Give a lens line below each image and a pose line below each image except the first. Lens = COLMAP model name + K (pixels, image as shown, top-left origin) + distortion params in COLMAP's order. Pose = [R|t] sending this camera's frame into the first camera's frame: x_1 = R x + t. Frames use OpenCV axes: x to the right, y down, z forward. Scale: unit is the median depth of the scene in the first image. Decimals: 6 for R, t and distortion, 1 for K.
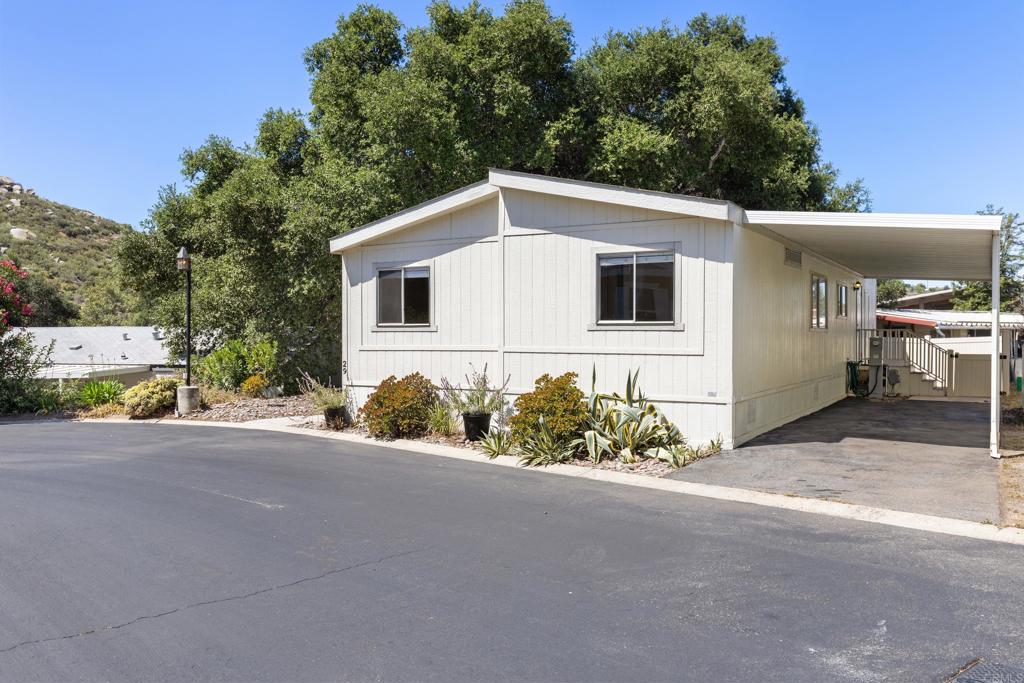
lens RADIAL K [[834.6, 0, 513.3], [0, 834.6, 341.4], [0, 0, 1]] dist [-0.006945, 0.001432]
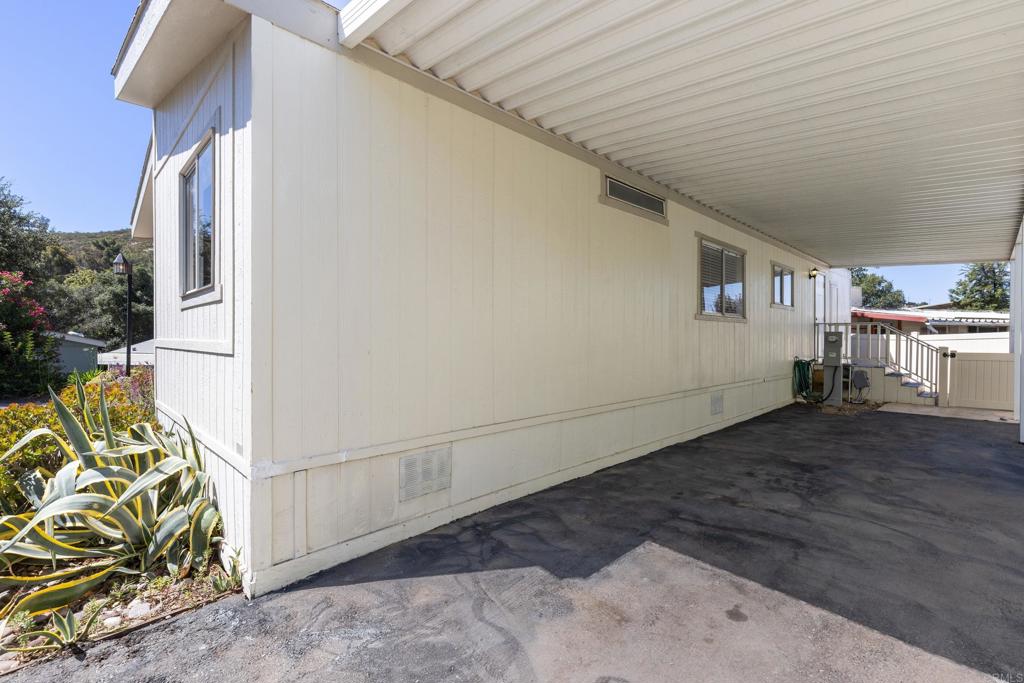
lens RADIAL K [[465.5, 0, 509.1], [0, 465.5, 342.1], [0, 0, 1]] dist [-0.001600, -0.000639]
pose [[0.962474, 0.001578, -0.271368, 0.247501], [-0.001284, 0.999998, 0.001262, 0.005303], [0.271370, -0.000866, 0.962475, 0.463362]]
